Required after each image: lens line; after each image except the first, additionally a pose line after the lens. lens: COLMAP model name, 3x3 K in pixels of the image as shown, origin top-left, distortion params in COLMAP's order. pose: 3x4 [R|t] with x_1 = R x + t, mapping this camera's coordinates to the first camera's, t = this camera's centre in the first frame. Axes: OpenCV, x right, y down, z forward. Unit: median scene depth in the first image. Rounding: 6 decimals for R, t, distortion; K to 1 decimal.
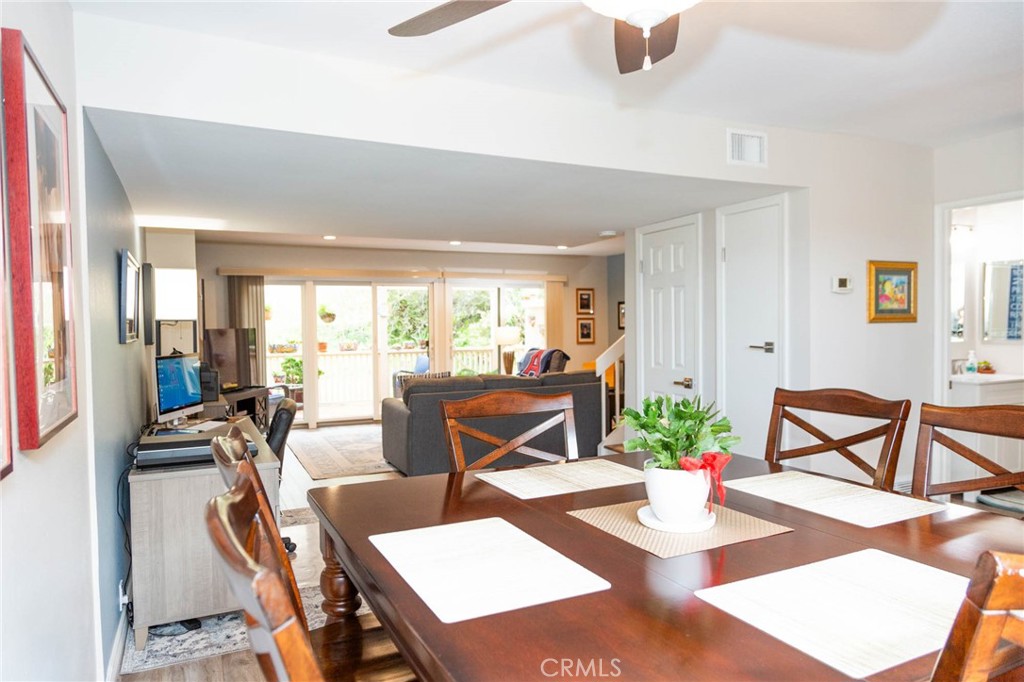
lens RADIAL K [[668.9, 0, 512.0], [0, 668.9, 341.0], [0, 0, 1]] dist [0.000720, 0.000095]
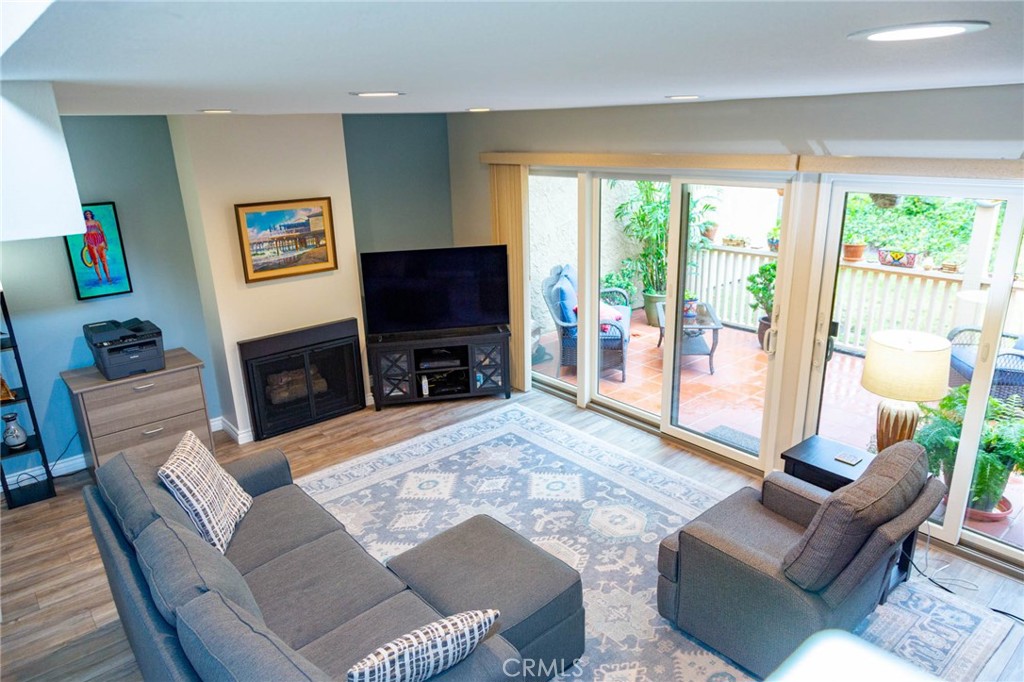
lens RADIAL K [[668.9, 0, 512.0], [0, 668.9, 341.0], [0, 0, 1]] dist [0.000720, 0.000095]
pose [[0.242922, 0.299071, -0.922792, 0.191392], [0.001327, 0.951184, 0.308622, -0.094373], [0.970045, -0.076196, 0.230667, 0.580119]]
